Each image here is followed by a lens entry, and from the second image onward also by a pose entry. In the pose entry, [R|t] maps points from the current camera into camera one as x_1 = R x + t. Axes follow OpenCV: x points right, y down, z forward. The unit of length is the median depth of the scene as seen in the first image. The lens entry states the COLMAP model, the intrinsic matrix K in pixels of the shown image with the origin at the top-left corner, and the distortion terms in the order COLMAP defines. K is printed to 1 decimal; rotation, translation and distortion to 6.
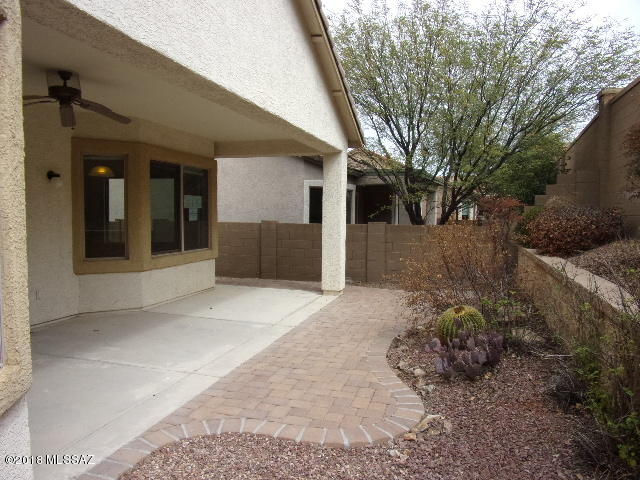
lens RADIAL K [[465.7, 0, 316.6], [0, 465.7, 245.4], [0, 0, 1]] dist [-0.034839, 0.007522]
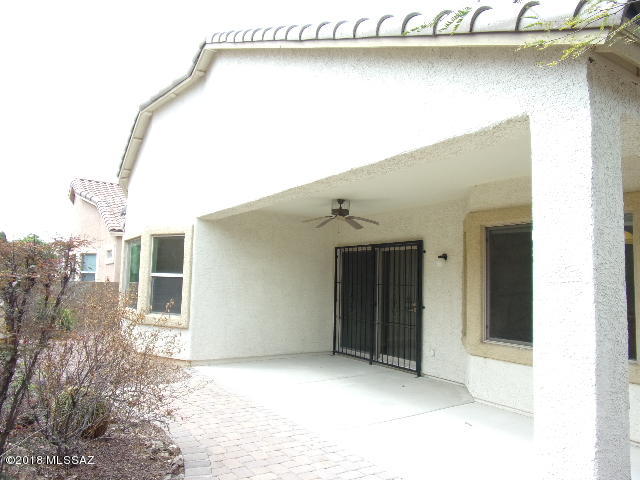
lens RADIAL K [[465.7, 0, 316.6], [0, 465.7, 245.4], [0, 0, 1]] dist [-0.034839, 0.007522]
pose [[-0.651861, -0.090898, -0.752871, 0.564003], [-0.086987, 0.995200, -0.044840, -0.098792], [0.753333, 0.036260, -0.656639, 1.520951]]
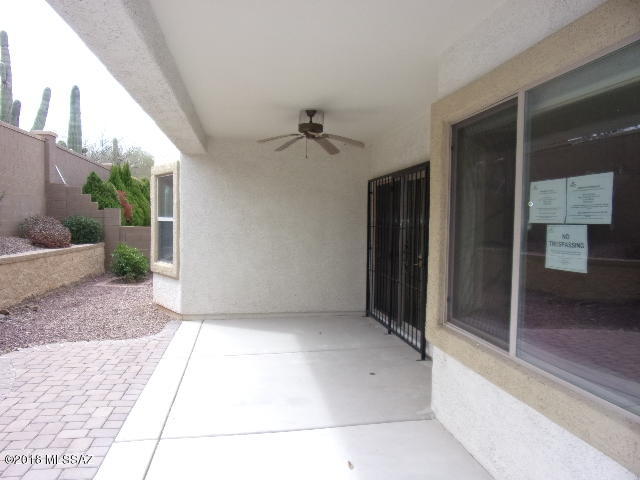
lens RADIAL K [[465.7, 0, 316.6], [0, 465.7, 245.4], [0, 0, 1]] dist [-0.034839, 0.007522]
pose [[-0.898167, -0.007268, -0.439595, -0.021222], [-0.058444, 0.992964, 0.102994, -0.117125], [0.435754, 0.118197, -0.892271, 1.583187]]
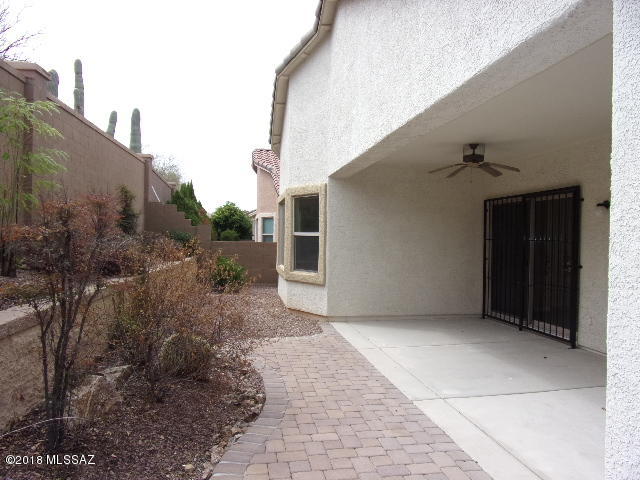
lens RADIAL K [[465.7, 0, 316.6], [0, 465.7, 245.4], [0, 0, 1]] dist [-0.034839, 0.007522]
pose [[-0.897996, -0.019382, -0.439576, 0.402844], [-0.055220, 0.996095, 0.068888, -0.099910], [0.436524, 0.086134, -0.895560, 1.583404]]
